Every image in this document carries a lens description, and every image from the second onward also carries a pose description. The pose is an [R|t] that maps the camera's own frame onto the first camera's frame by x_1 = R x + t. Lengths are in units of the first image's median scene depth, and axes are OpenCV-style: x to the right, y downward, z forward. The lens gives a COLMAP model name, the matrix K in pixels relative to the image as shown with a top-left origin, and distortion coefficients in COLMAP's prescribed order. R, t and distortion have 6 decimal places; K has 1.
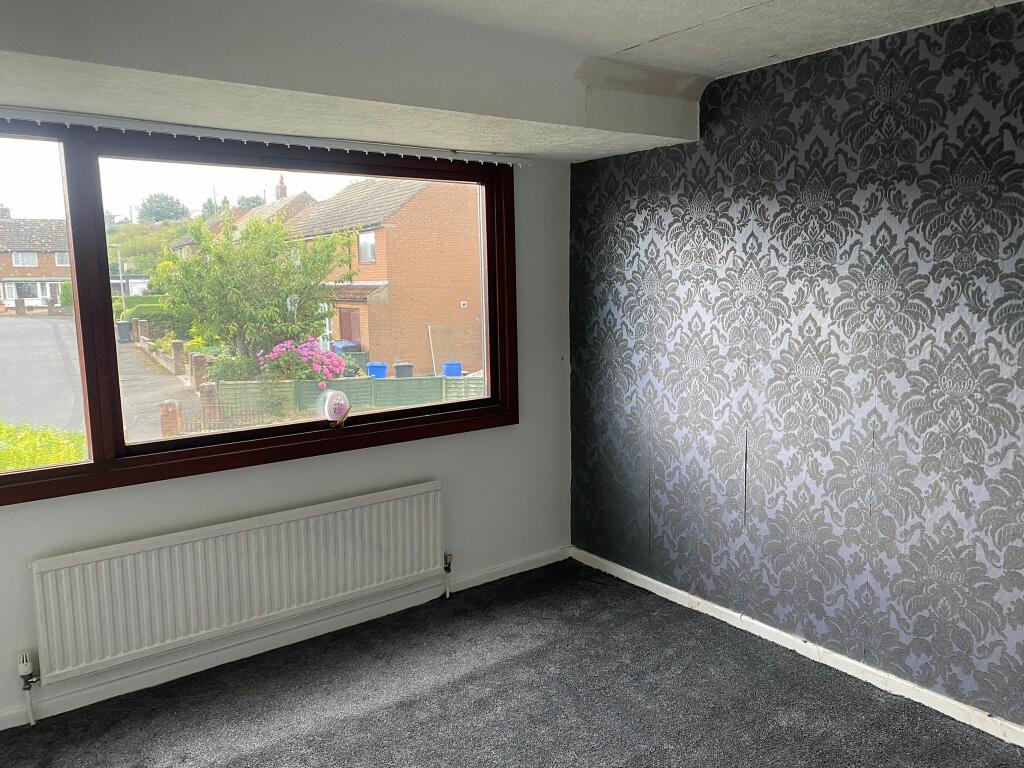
lens RADIAL K [[784.6, 0, 512.0], [0, 784.6, 384.0], [0, 0, 1]] dist [0.047444, -0.013355]
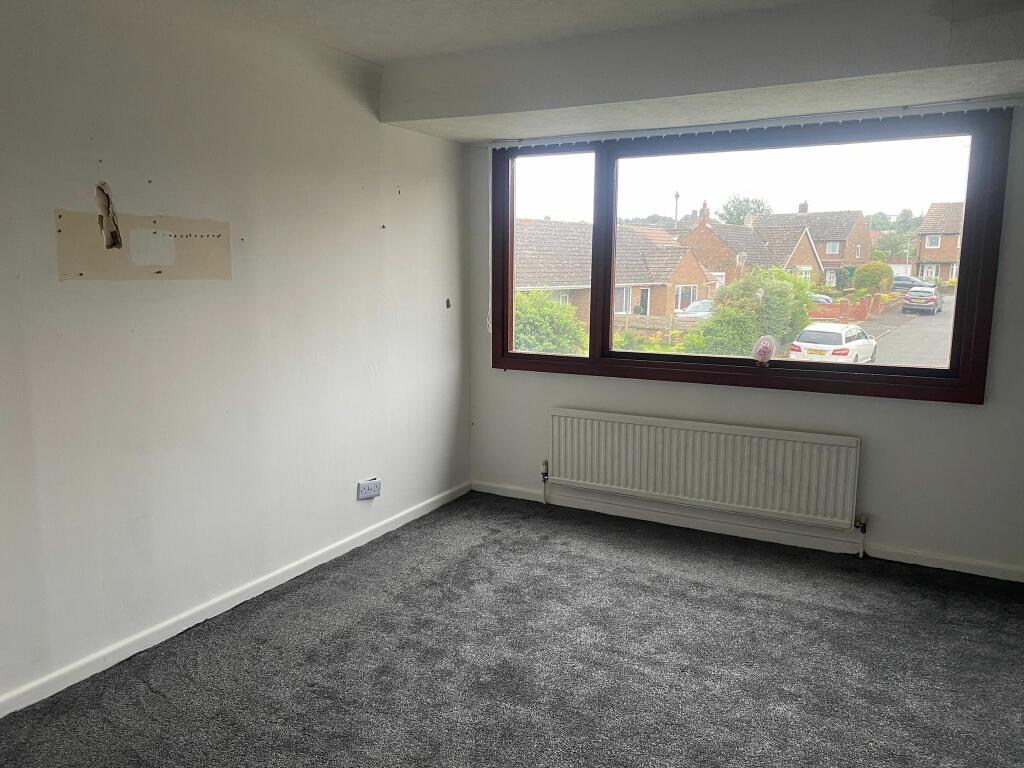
lens RADIAL K [[784.6, 0, 512.0], [0, 784.6, 384.0], [0, 0, 1]] dist [0.047444, -0.013355]
pose [[0.427935, 0.155585, -0.890317, 0.759411], [-0.137089, 0.984848, 0.106211, 0.007294], [0.893352, 0.076602, 0.442780, 0.170315]]
